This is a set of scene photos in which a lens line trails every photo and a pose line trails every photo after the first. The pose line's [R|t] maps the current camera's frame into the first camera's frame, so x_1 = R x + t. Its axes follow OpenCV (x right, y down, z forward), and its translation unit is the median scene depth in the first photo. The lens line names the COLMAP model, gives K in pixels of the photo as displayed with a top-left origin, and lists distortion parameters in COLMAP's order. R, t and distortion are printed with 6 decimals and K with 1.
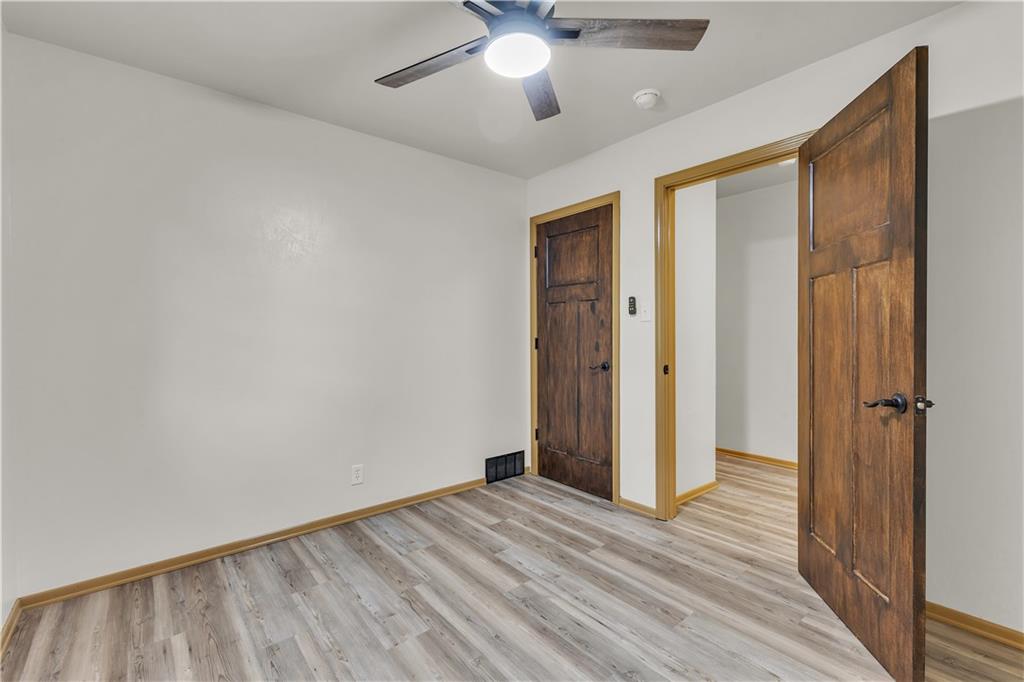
lens RADIAL K [[441.7, 0, 510.6], [0, 441.7, 334.6], [0, 0, 1]] dist [-0.000210, 0.000112]
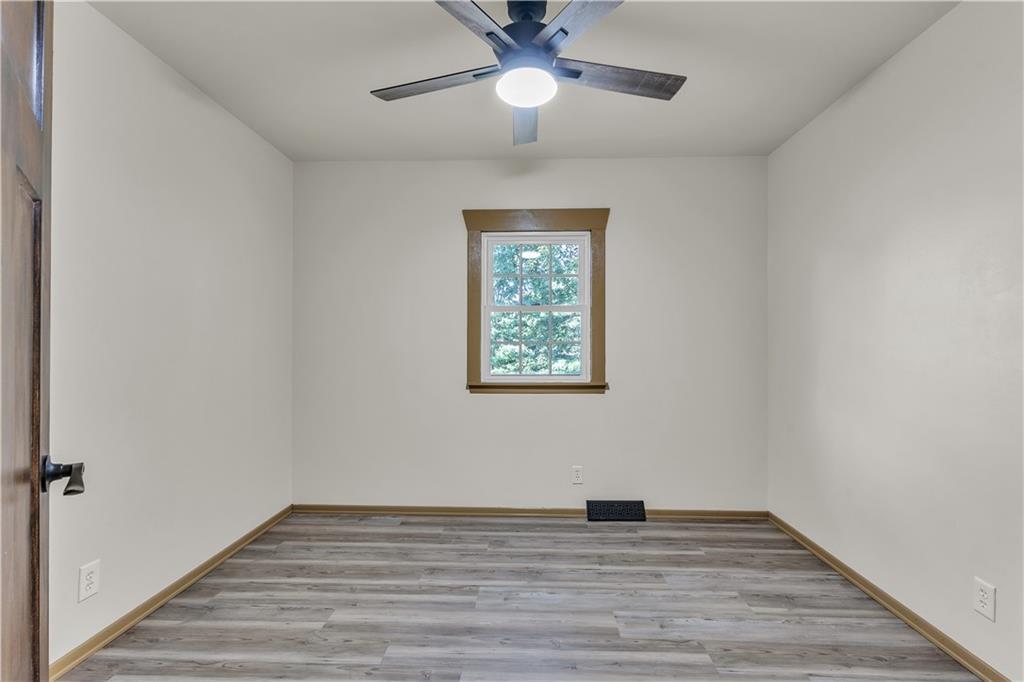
lens RADIAL K [[507.8, 0, 513.8], [0, 507.8, 338.5], [0, 0, 1]] dist [-0.028675, -0.000060]
pose [[-0.686881, -0.005179, -0.726752, 0.729093], [-0.007382, 0.999973, -0.000149, -0.002051], [0.726733, 0.005262, -0.686900, 1.444711]]
